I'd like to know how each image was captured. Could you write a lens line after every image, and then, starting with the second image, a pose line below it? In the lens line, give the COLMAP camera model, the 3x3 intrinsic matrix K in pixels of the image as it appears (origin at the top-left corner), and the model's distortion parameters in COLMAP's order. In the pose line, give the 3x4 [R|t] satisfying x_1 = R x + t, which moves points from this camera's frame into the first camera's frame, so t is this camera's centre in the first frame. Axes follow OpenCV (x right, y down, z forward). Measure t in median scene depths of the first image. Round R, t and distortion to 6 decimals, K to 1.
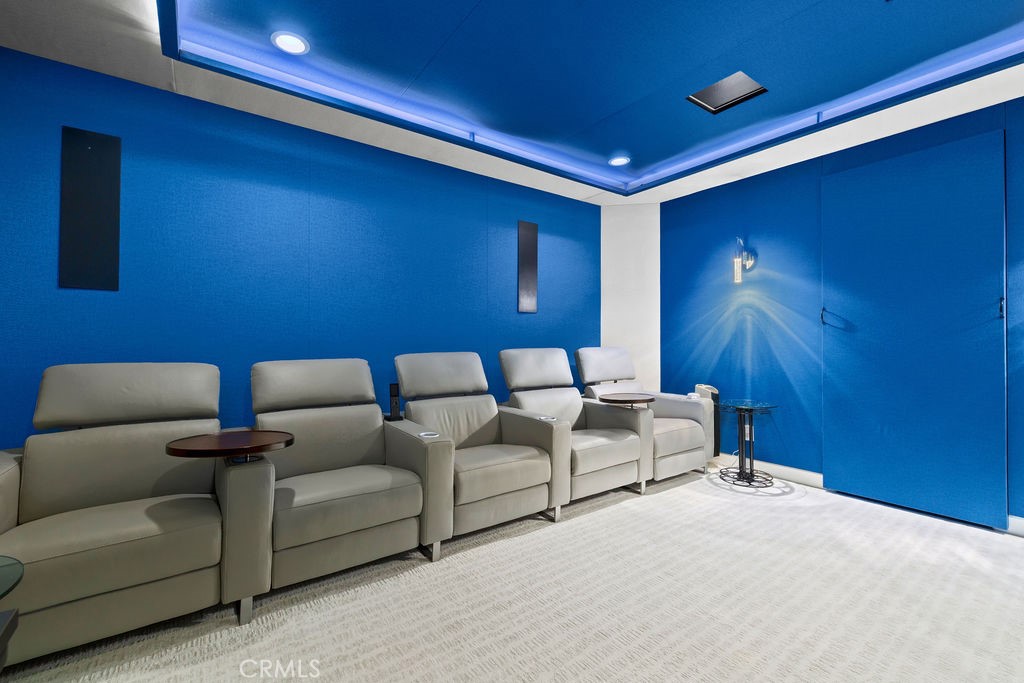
lens RADIAL K [[434.3, 0, 508.2], [0, 434.3, 340.9], [0, 0, 1]] dist [0.002015, 0.000754]
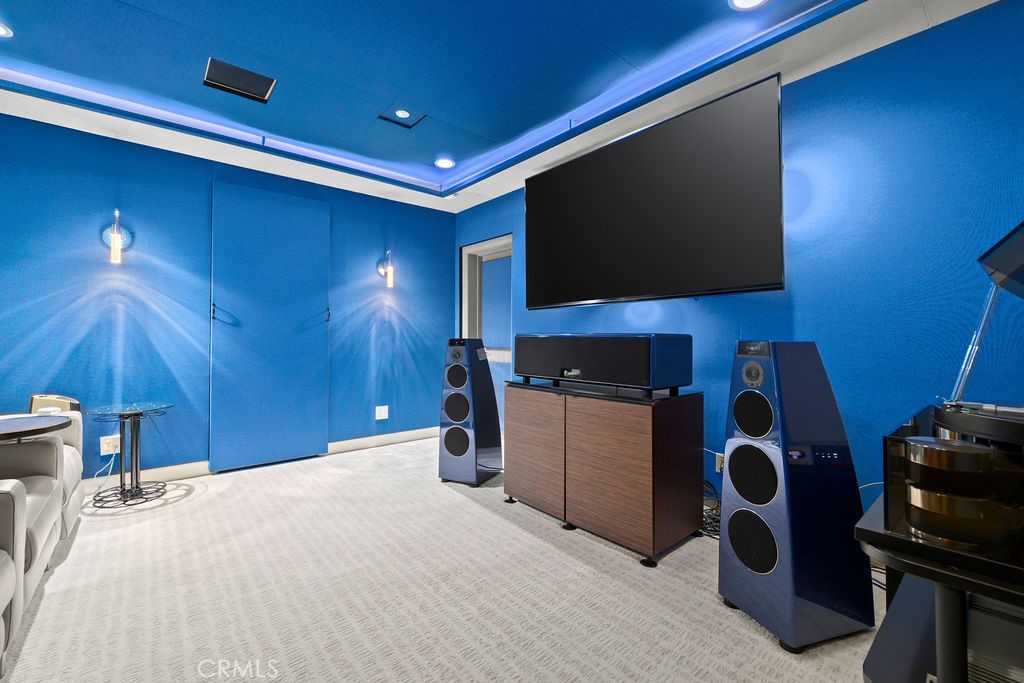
lens RADIAL K [[434.3, 0, 508.5], [0, 434.3, 336.3], [0, 0, 1]] dist [0.002015, 0.000754]
pose [[-0.089884, 0.001056, 0.995952, -0.402727], [-0.006769, 0.999976, -0.001671, 0.000653], [-0.995929, -0.006891, -0.089875, 0.374291]]
